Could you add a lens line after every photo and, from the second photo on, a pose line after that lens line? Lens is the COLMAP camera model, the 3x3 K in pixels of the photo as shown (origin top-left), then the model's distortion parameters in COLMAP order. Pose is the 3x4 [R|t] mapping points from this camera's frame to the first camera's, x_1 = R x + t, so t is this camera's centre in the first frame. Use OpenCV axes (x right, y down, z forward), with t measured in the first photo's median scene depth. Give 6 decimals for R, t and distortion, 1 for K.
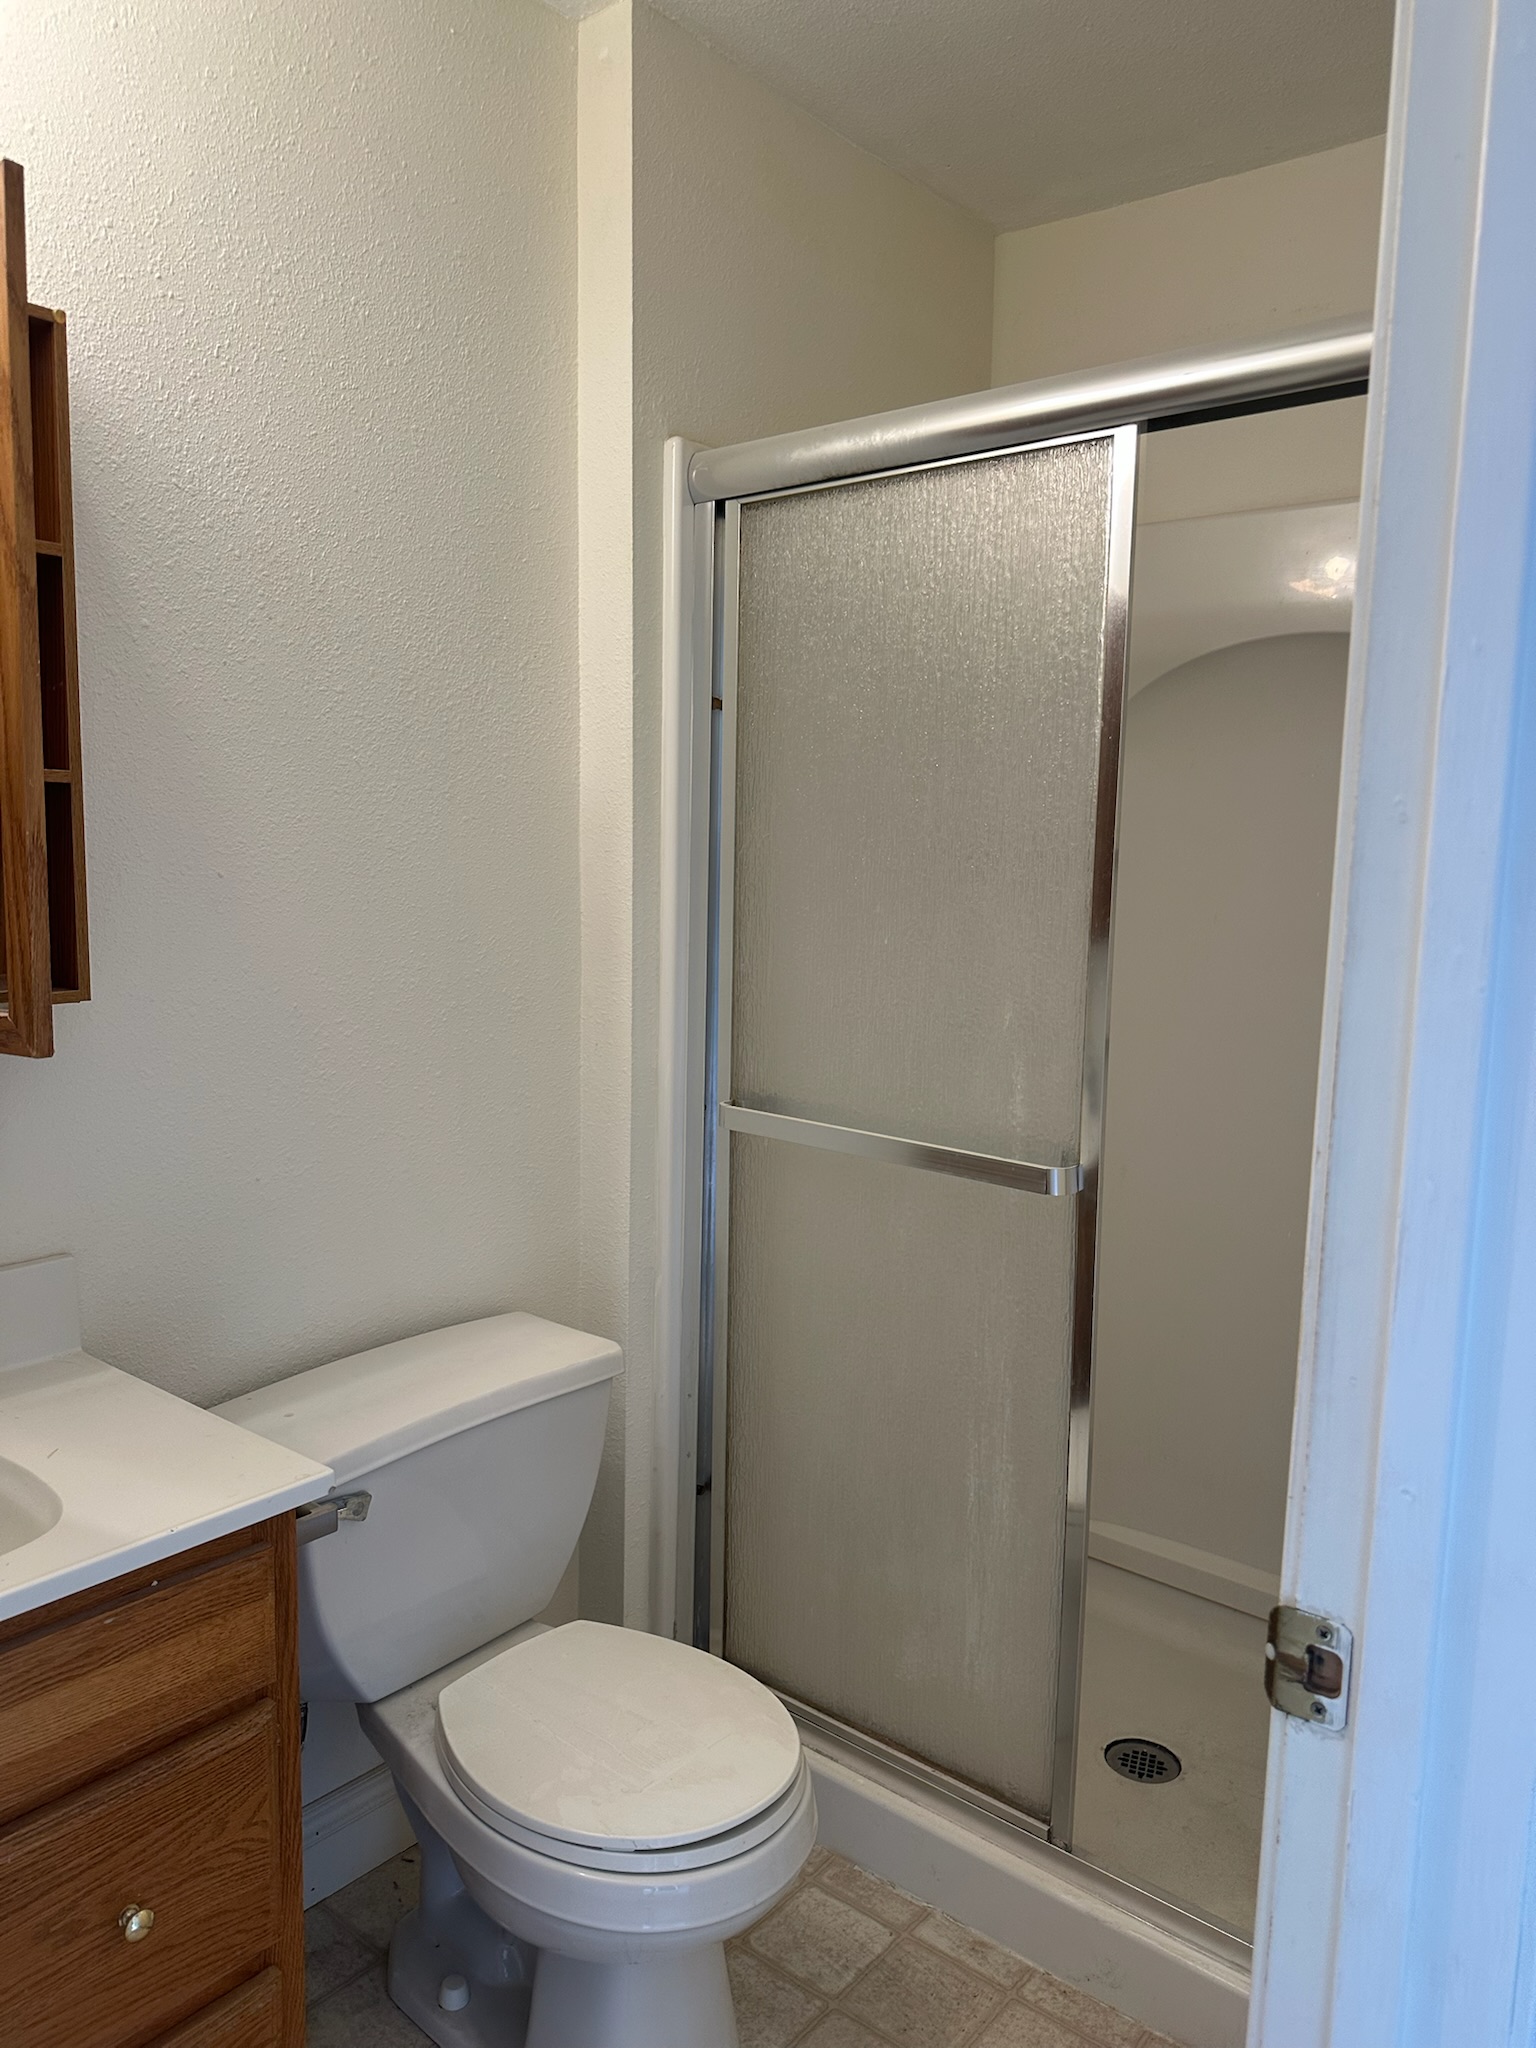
lens RADIAL K [[1462.0, 0, 768.0], [0, 1462.0, 1024.0], [0, 0, 1]] dist [0.084757, -0.102983]
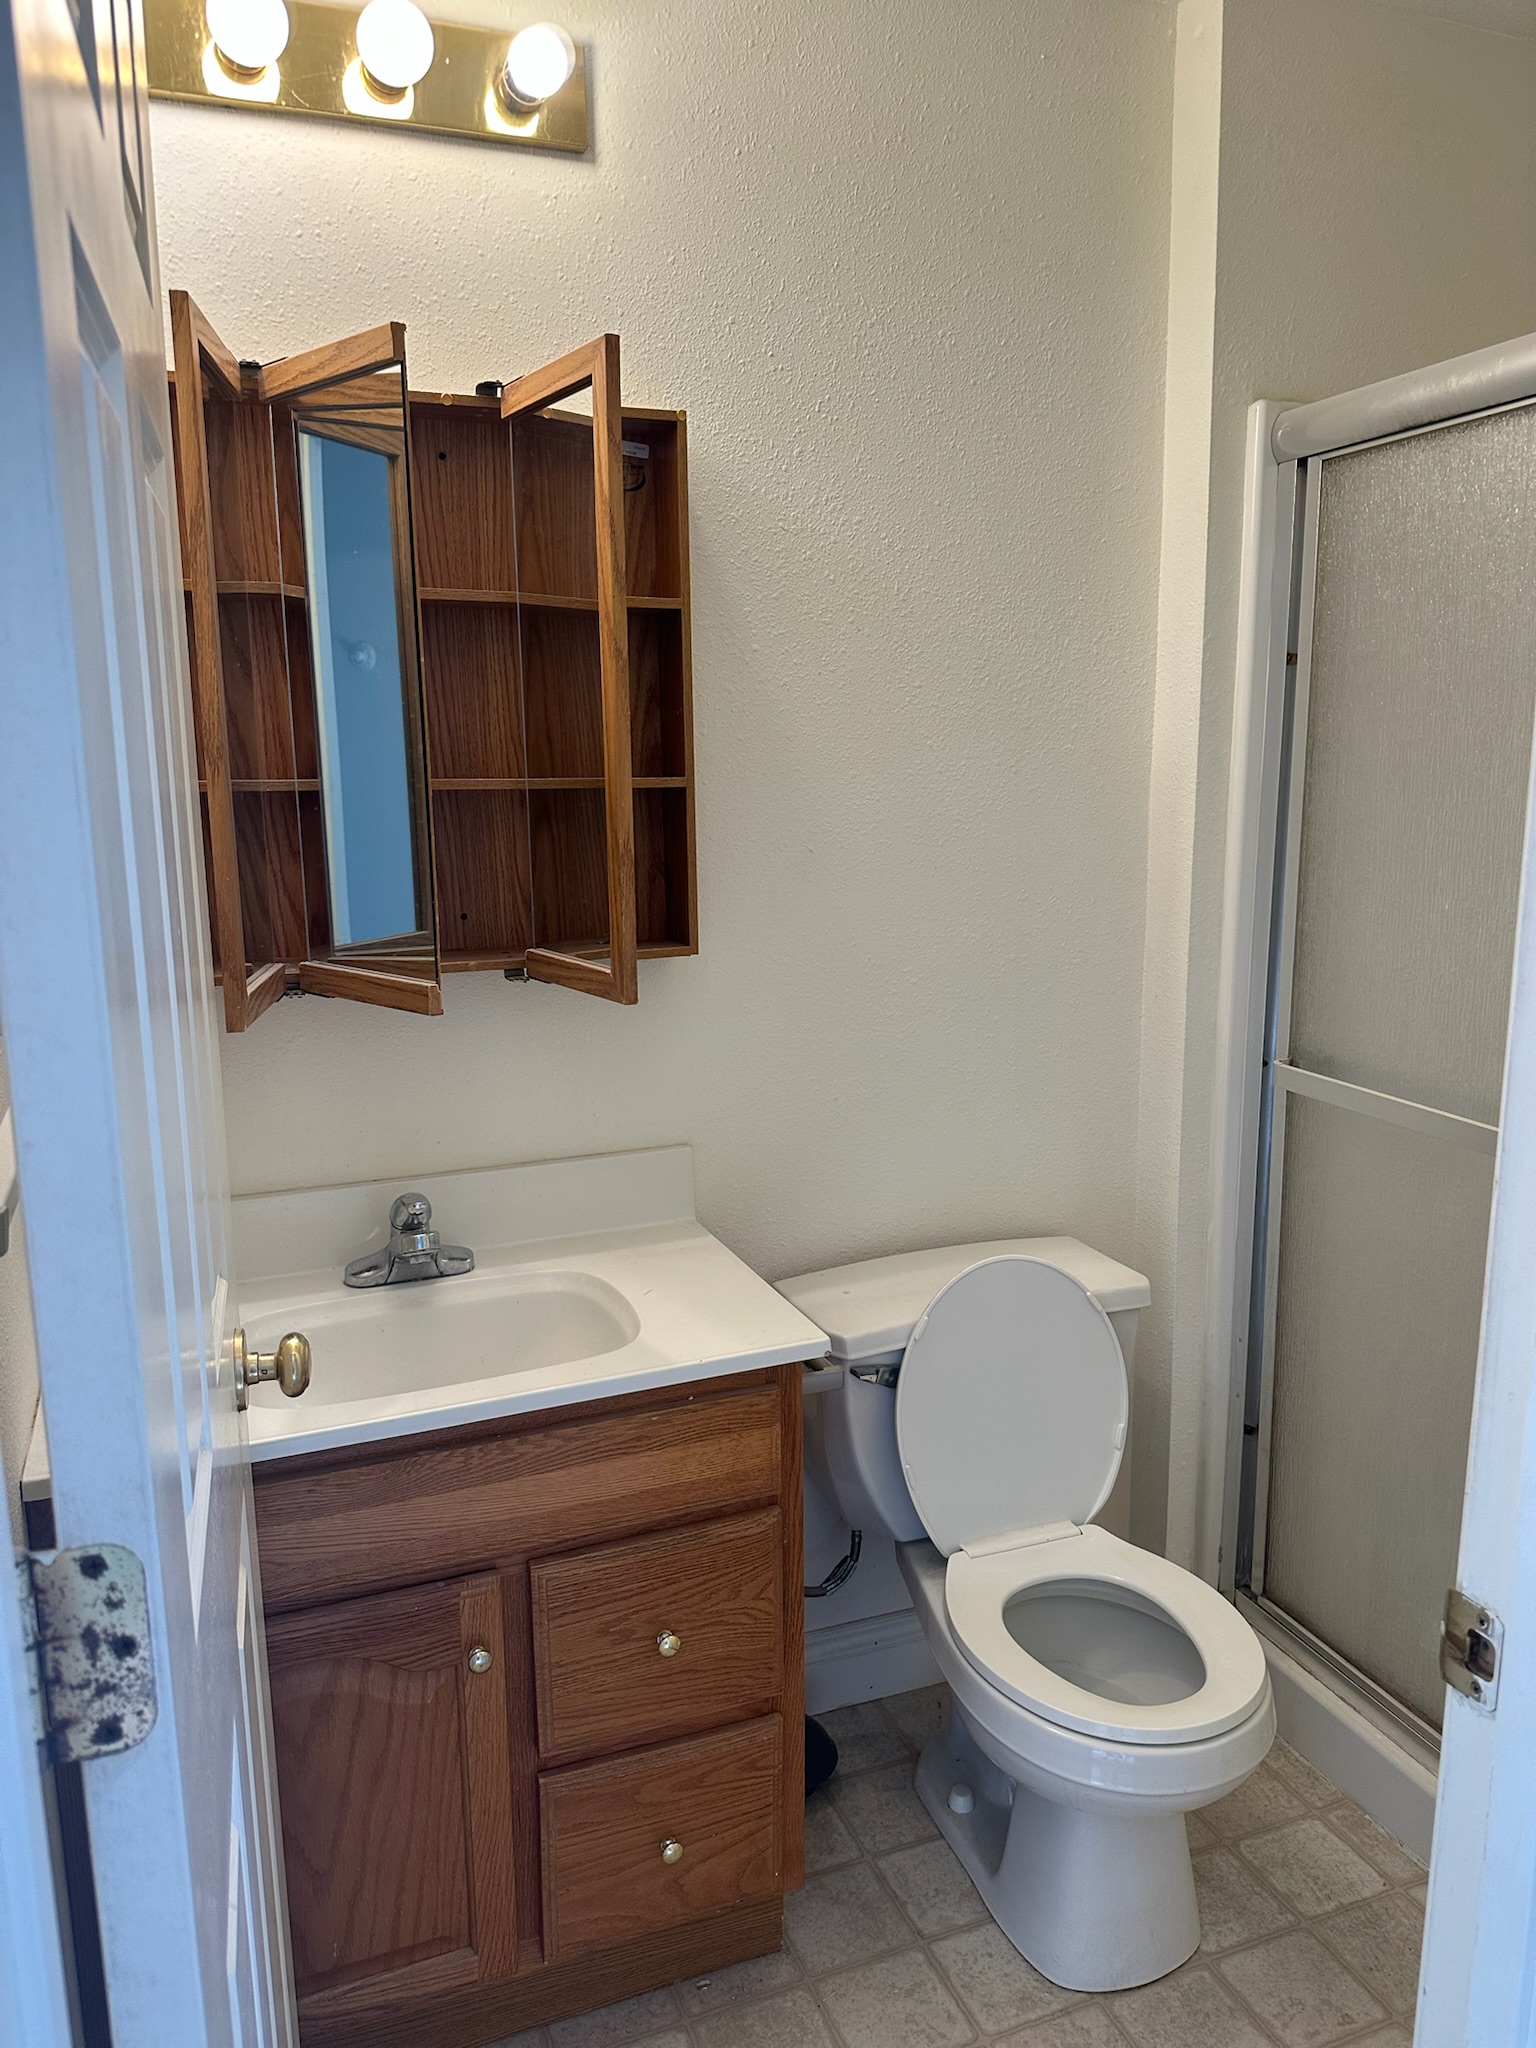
lens RADIAL K [[1462.0, 0, 768.0], [0, 1462.0, 1024.0], [0, 0, 1]] dist [0.084757, -0.102983]
pose [[0.879956, 0.060344, -0.471208, 0.167052], [-0.032327, 0.997207, 0.067336, -0.034355], [0.473955, -0.044020, 0.879448, -0.077573]]
